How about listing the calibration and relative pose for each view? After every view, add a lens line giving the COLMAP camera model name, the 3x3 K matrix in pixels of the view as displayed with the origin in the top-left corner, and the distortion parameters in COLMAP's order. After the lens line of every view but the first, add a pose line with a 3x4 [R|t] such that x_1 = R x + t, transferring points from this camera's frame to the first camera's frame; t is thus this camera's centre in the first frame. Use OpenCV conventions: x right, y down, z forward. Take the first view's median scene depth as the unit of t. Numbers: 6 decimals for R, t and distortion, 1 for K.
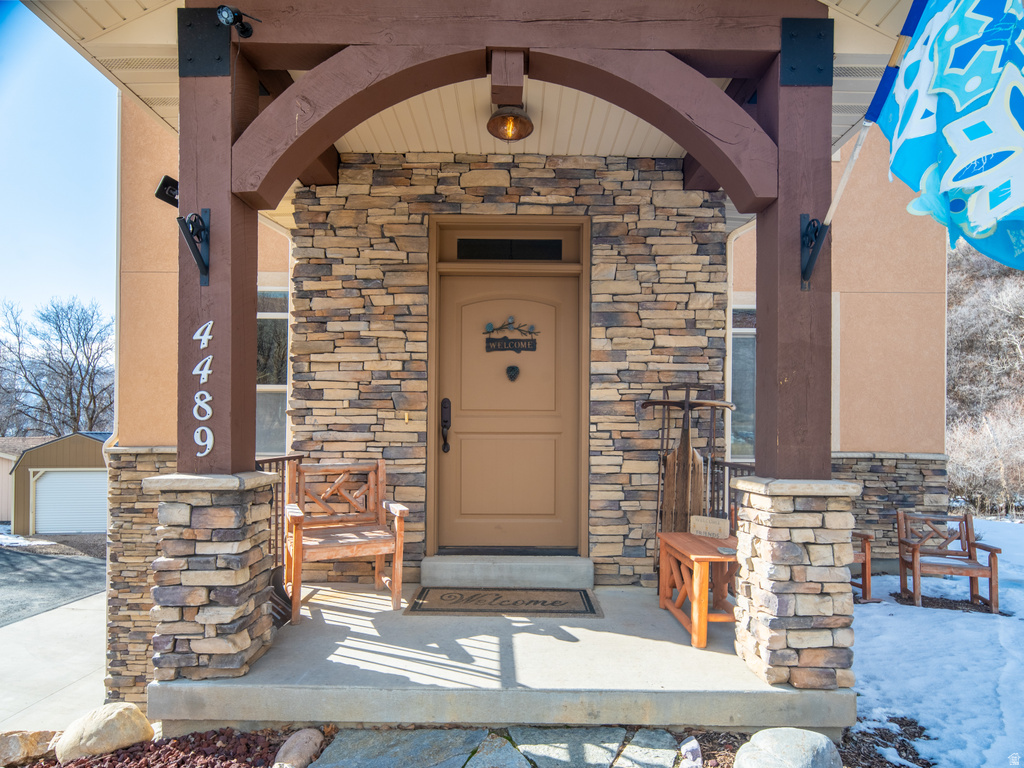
lens RADIAL K [[586.0, 0, 511.1], [0, 586.0, 426.4], [0, 0, 1]] dist [0.004288, 0.001042]
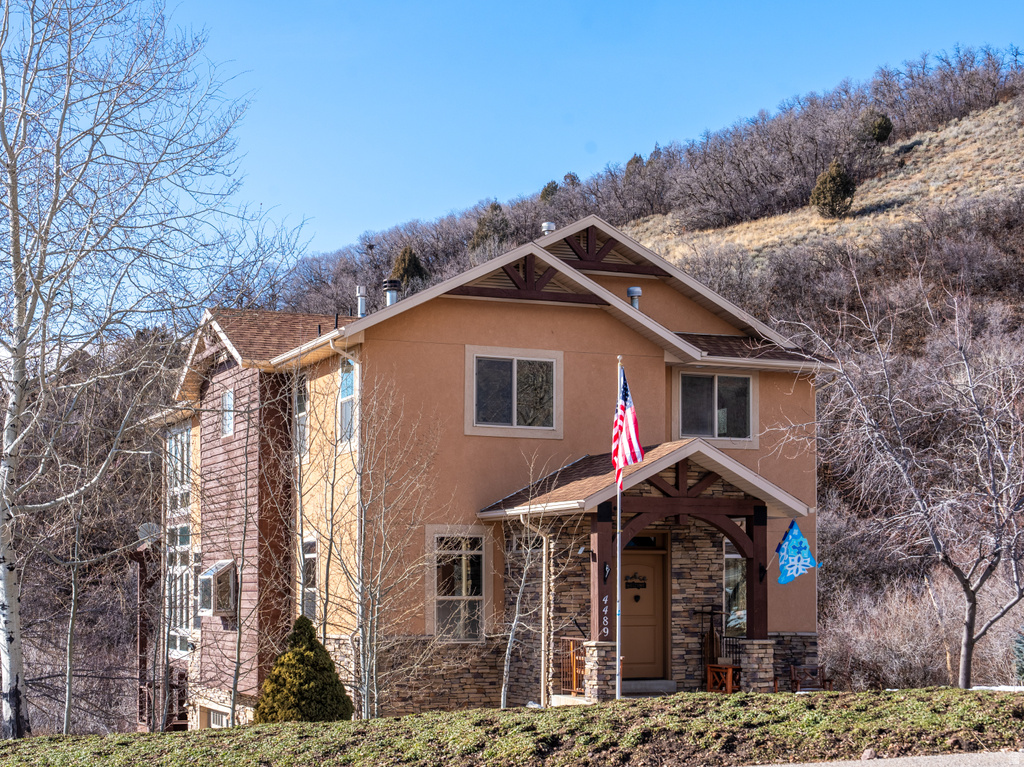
lens RADIAL K [[1815.2, 0, 512.0], [0, 1815.2, 383.5], [0, 0, 1]] dist [-0.182099, 0.130646]
pose [[0.918901, 0.039067, 0.392549, -3.226683], [0.000974, 0.994856, -0.101290, -0.213570], [-0.394487, 0.093458, 0.914137, -5.256719]]
